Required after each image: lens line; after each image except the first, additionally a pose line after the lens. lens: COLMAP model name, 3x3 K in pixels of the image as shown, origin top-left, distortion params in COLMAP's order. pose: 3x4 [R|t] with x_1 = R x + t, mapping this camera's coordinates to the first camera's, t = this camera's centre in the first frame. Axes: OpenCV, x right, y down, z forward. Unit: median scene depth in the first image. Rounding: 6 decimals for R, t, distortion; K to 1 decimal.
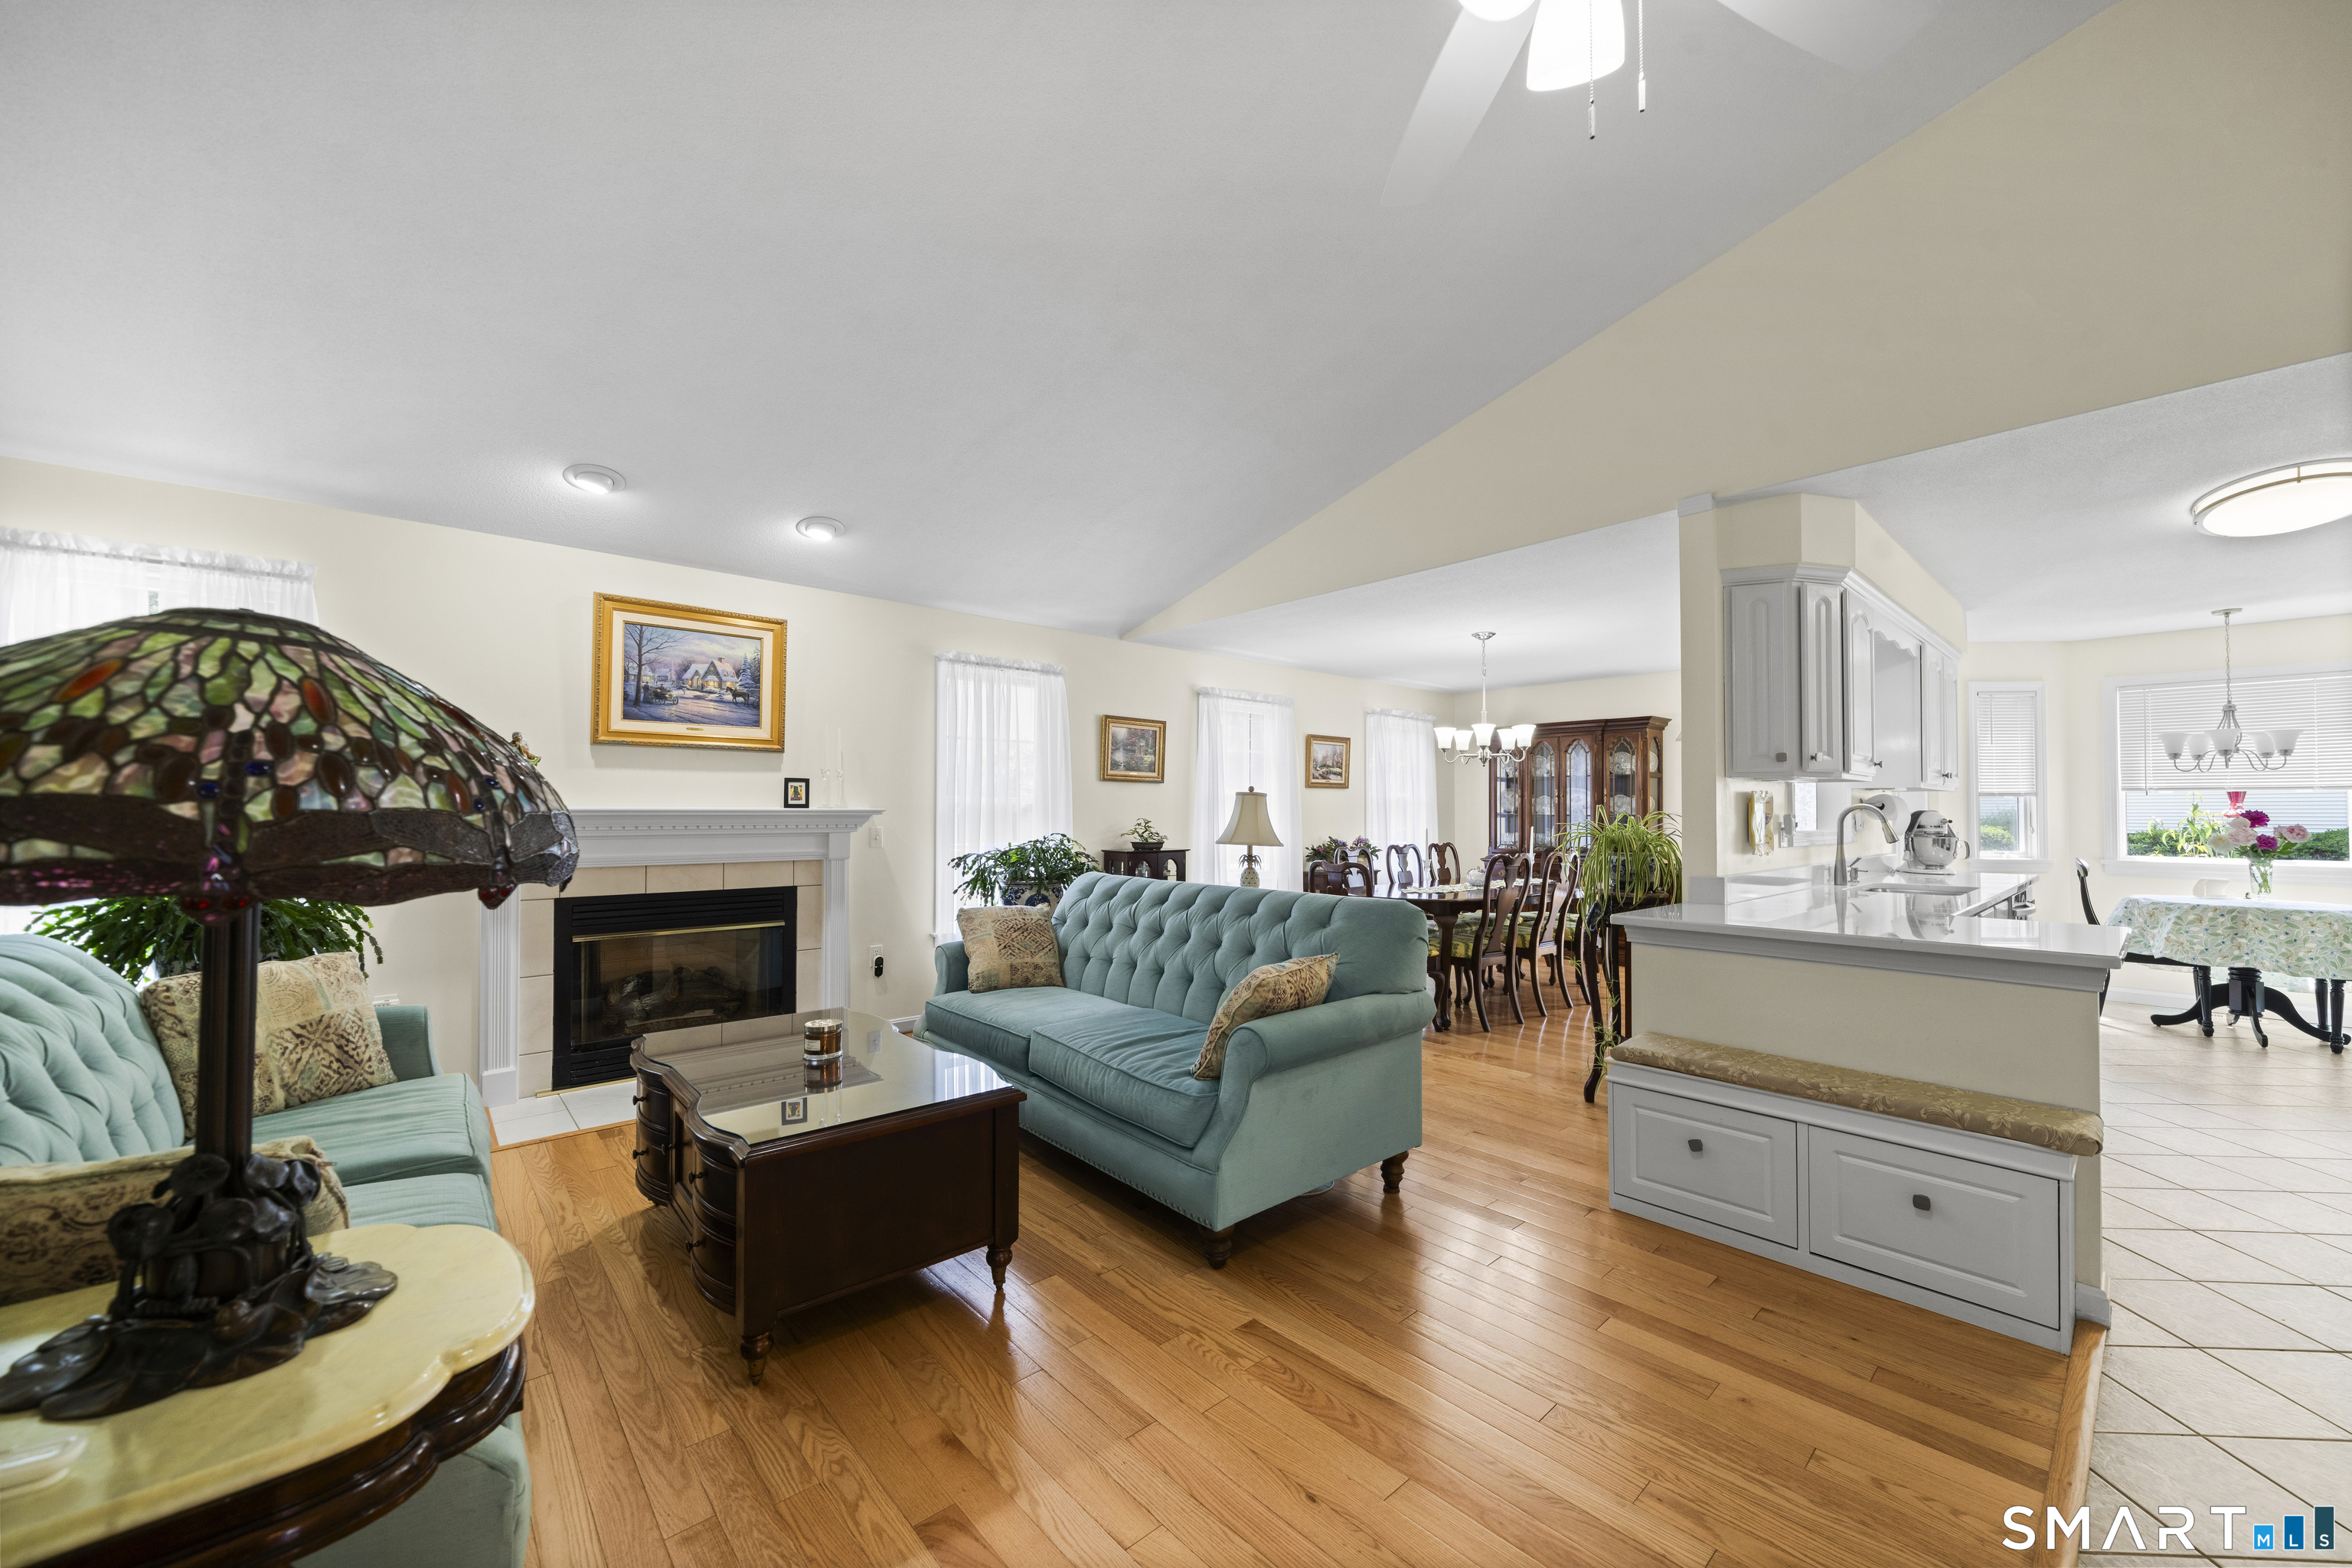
lens RADIAL K [[890.1, 0, 1177.4], [0, 890.1, 792.7], [0, 0, 1]] dist [-0.001864, -0.000384]
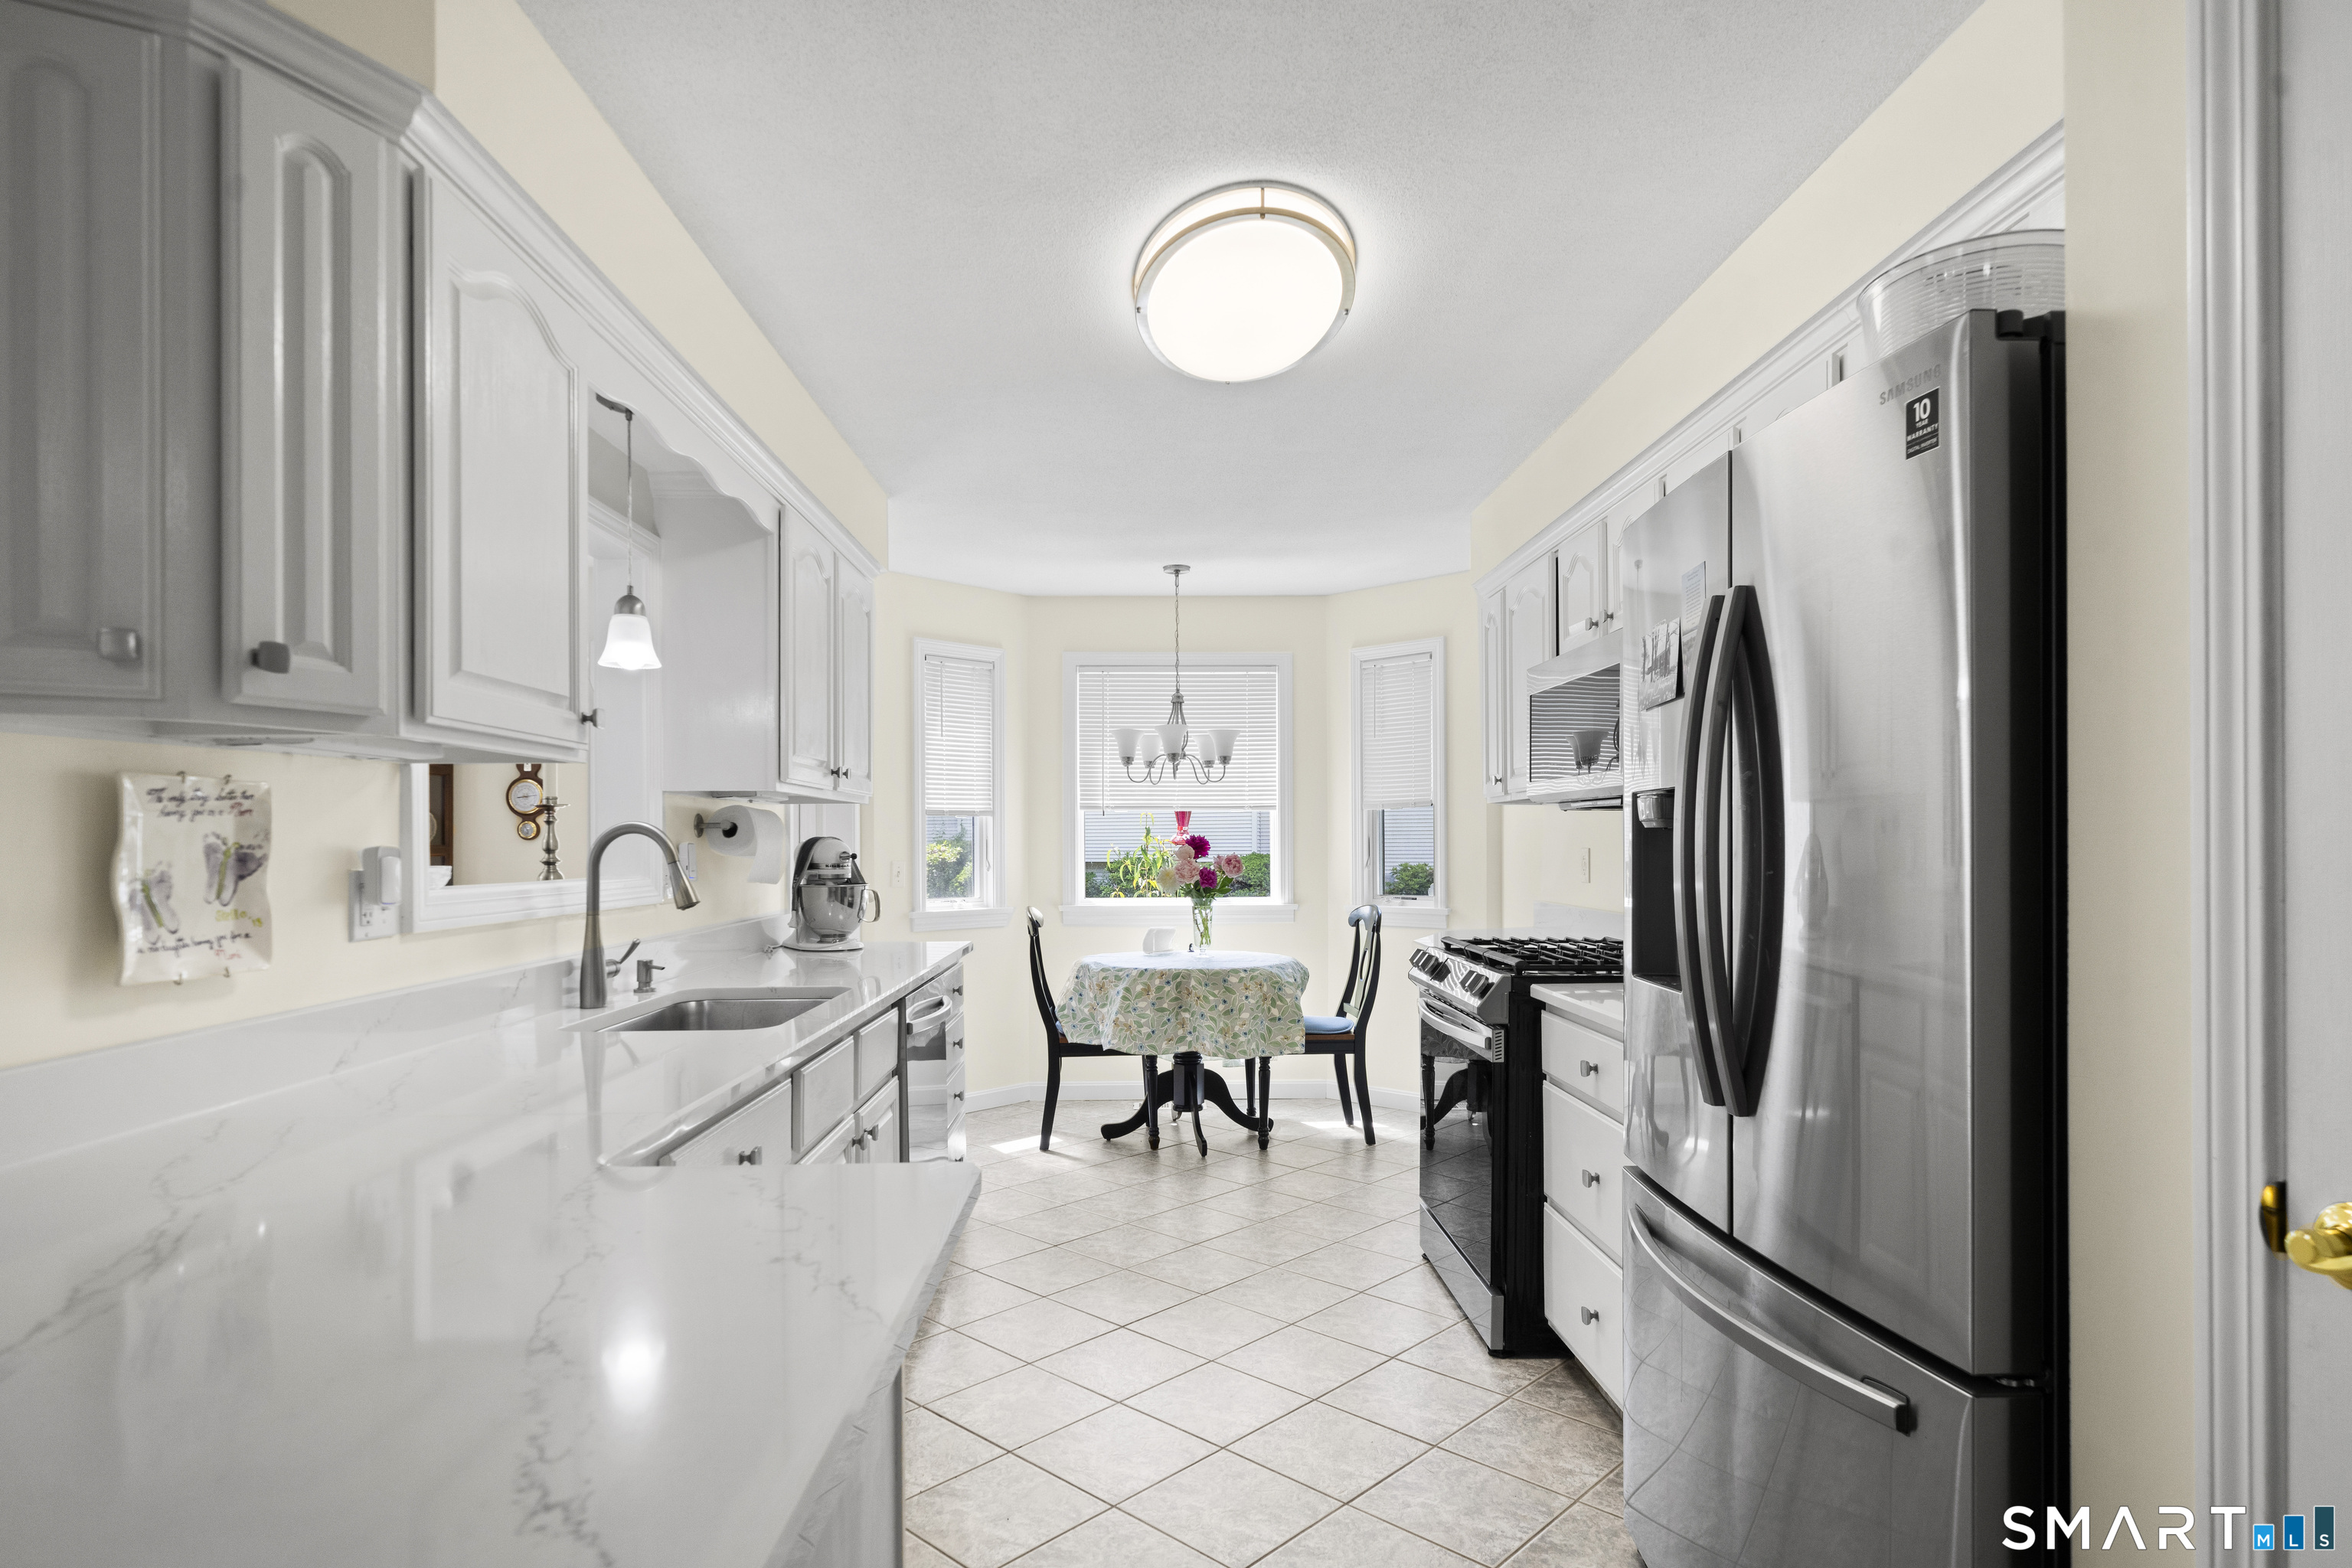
lens RADIAL K [[1245.3, 0, 1172.9], [0, 1245.3, 852.3], [0, 0, 1]] dist [-0.000841, 0.000139]
pose [[0.648946, -0.012715, 0.760728, 0.412735], [-0.009392, 0.999650, 0.024721, 0.008349], [-0.760776, -0.023187, 0.648600, 0.343851]]
